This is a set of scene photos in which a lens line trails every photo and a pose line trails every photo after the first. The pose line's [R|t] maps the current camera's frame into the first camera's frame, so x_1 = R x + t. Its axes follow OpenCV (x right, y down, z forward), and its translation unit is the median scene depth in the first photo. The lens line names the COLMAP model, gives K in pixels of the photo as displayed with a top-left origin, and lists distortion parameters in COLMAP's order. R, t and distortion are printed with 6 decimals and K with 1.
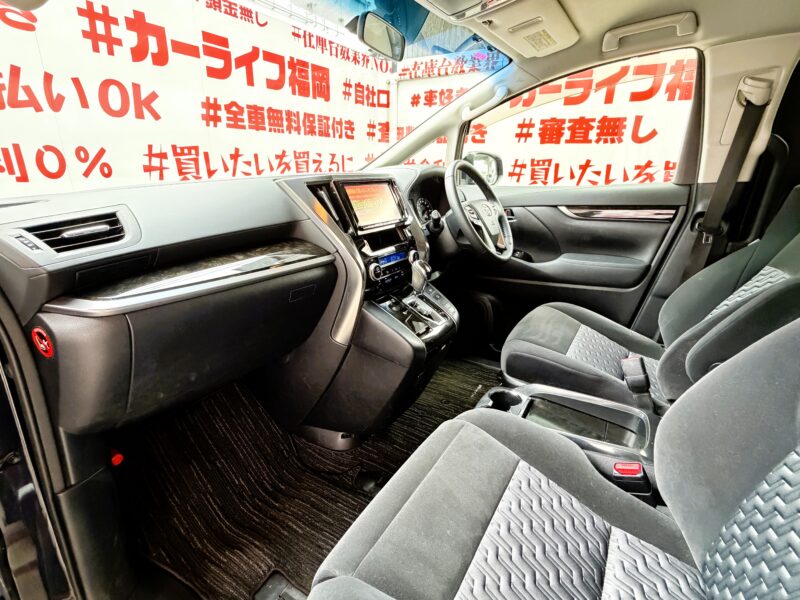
lens RADIAL K [[389.5, 0, 392.5], [0, 389.5, 300.4], [0, 0, 1]] dist [-0.002782, -0.000482]
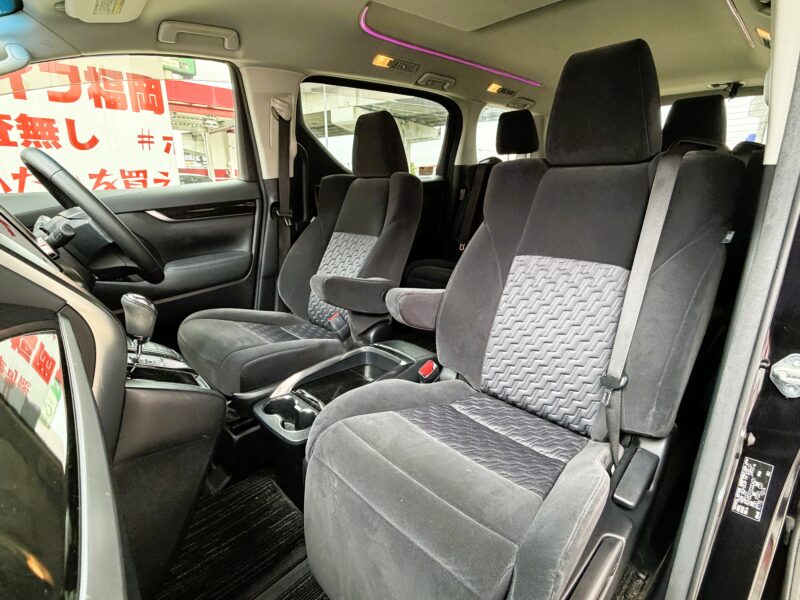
lens RADIAL K [[389.5, 0, 396.8], [0, 389.5, 300.4], [0, 0, 1]] dist [-0.002782, -0.000482]
pose [[0.233257, -0.293898, 0.926939, -0.301515], [0.328198, 0.921094, 0.209456, -0.058744], [-0.915356, 0.255362, 0.311308, 0.277749]]
